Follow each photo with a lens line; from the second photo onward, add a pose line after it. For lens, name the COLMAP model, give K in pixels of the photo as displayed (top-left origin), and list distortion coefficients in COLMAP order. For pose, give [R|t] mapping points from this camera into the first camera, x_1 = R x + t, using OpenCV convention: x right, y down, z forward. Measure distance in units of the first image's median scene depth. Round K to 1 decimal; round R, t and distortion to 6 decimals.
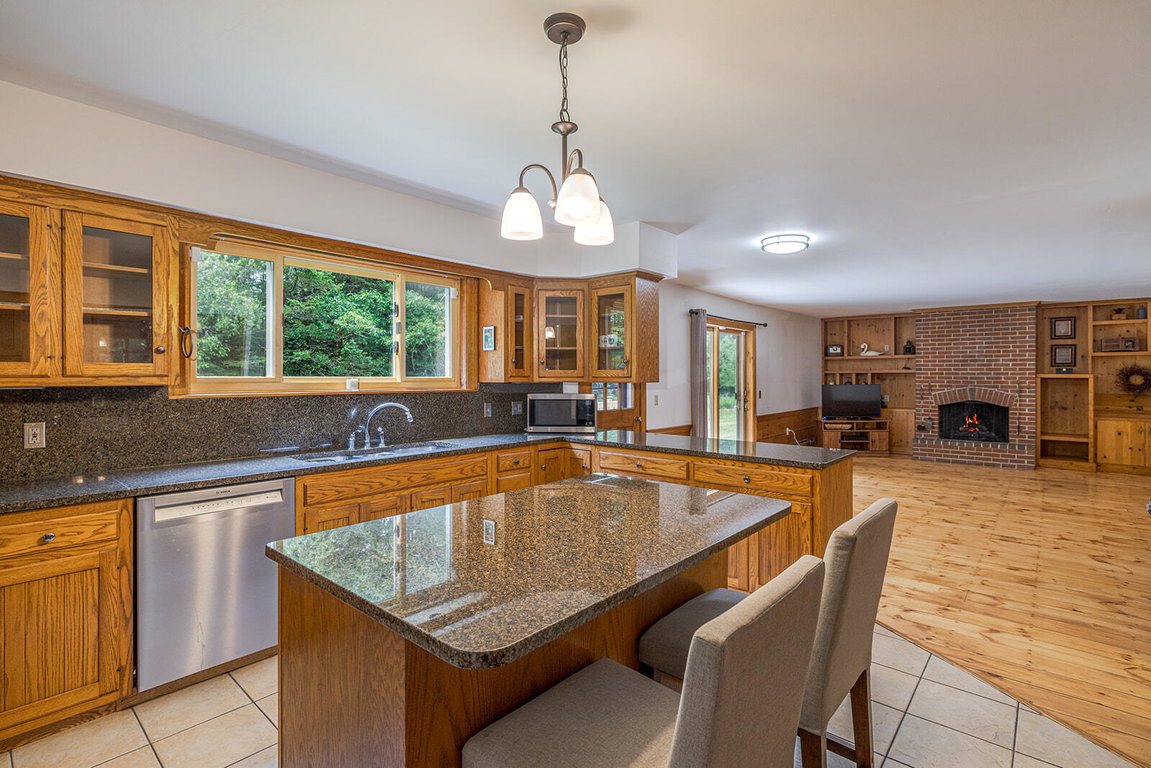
lens RADIAL K [[567.6, 0, 576.4], [0, 567.6, 375.2], [0, 0, 1]] dist [-0.008952, 0.003182]
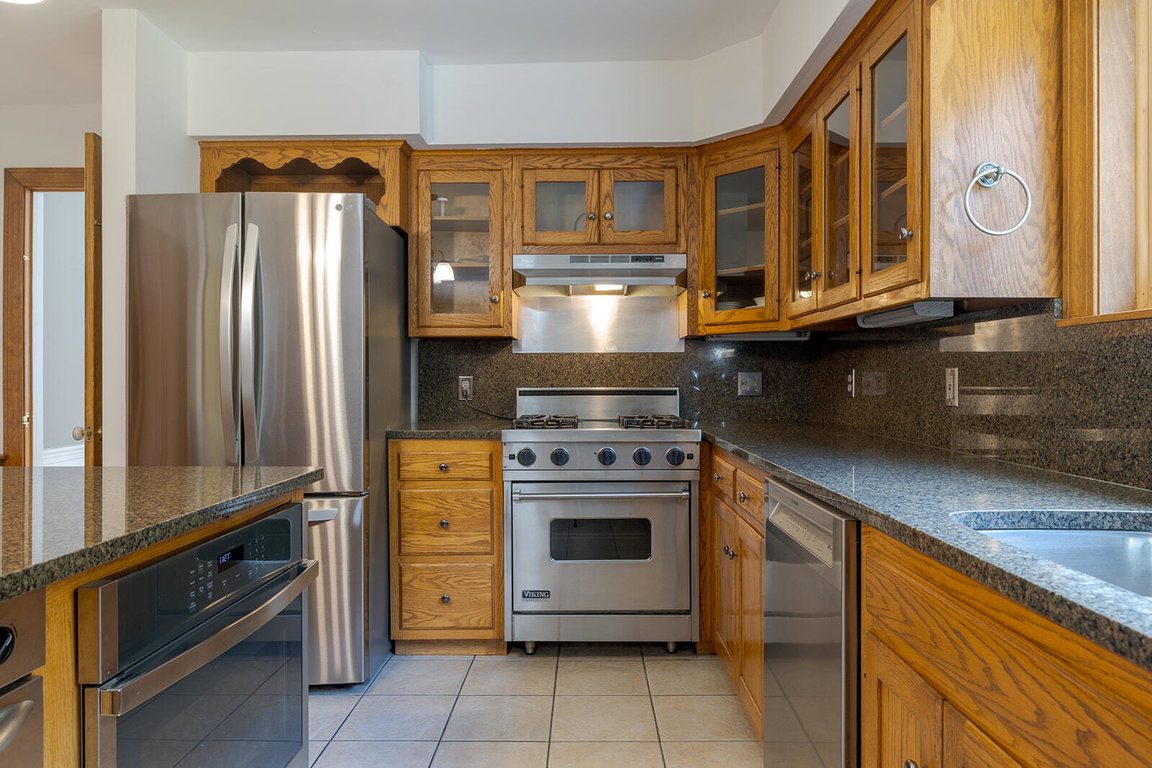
lens RADIAL K [[743.3, 0, 576.2], [0, 743.3, 376.1], [0, 0, 1]] dist [0.002369, 0.001112]
pose [[-0.762271, 0.004458, -0.647243, -0.028941], [0.006712, 0.999977, -0.001018, 0.070978], [0.647223, -0.005121, -0.762283, 1.076757]]
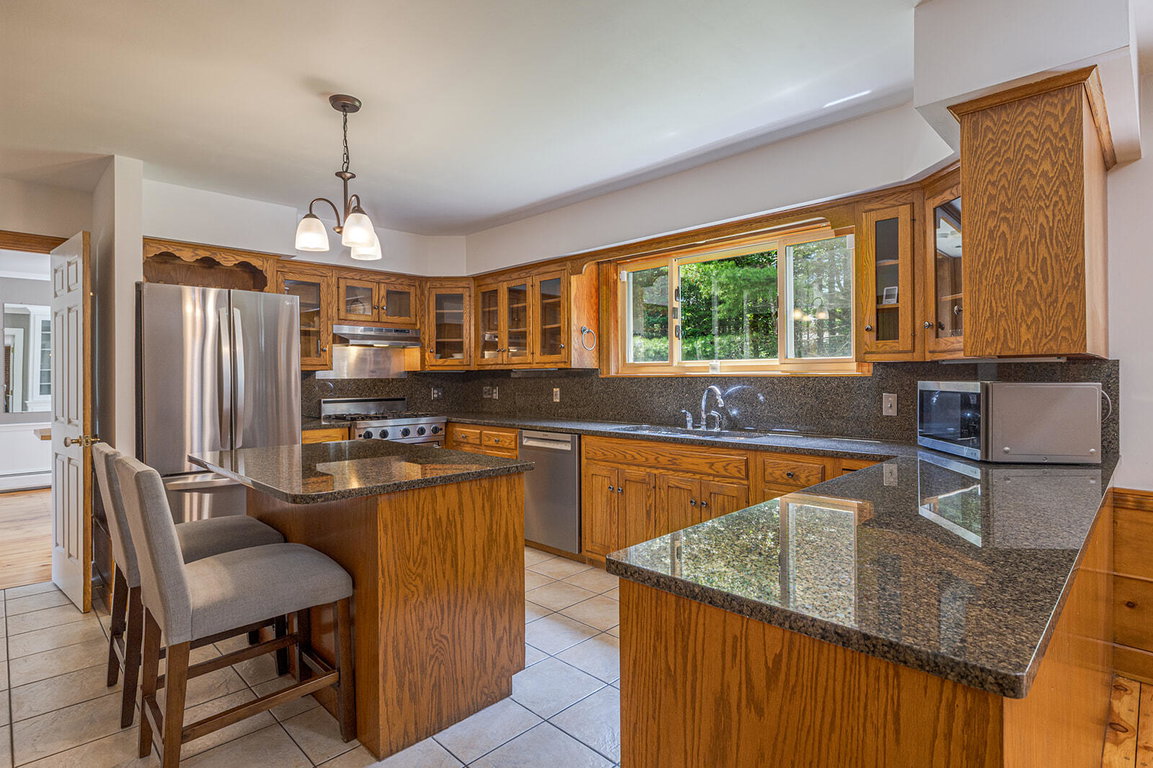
lens RADIAL K [[581.4, 0, 573.9], [0, 581.4, 378.1], [0, 0, 1]] dist [-0.002681, 0.000325]
pose [[-0.070759, 0.007171, -0.997468, 0.755954], [0.010299, 0.999926, 0.006458, 0.029900], [0.997440, -0.009816, -0.070827, 0.930611]]
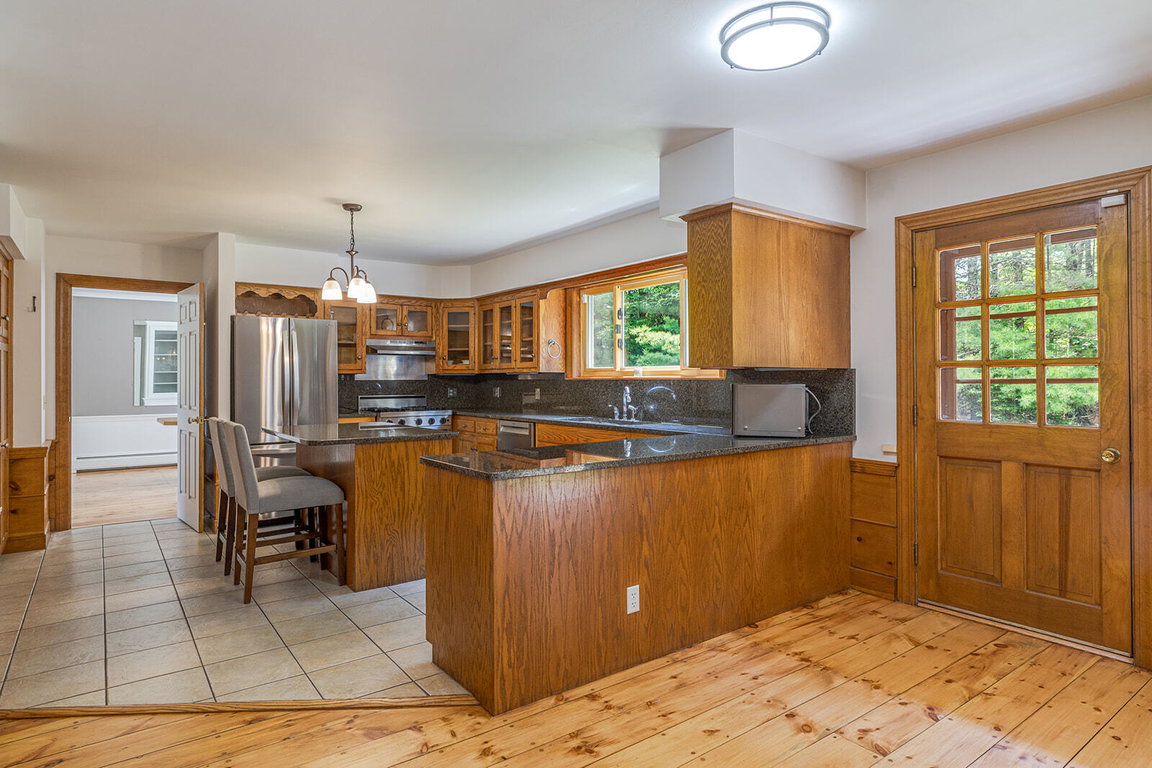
lens RADIAL K [[642.1, 0, 567.5], [0, 642.1, 378.8], [0, 0, 1]] dist [-0.000893, 0.002502]
pose [[-0.223798, 0.004402, -0.974626, 1.239297], [0.007703, 0.999967, 0.002747, 0.029761], [0.974605, -0.006892, -0.223824, 1.330812]]
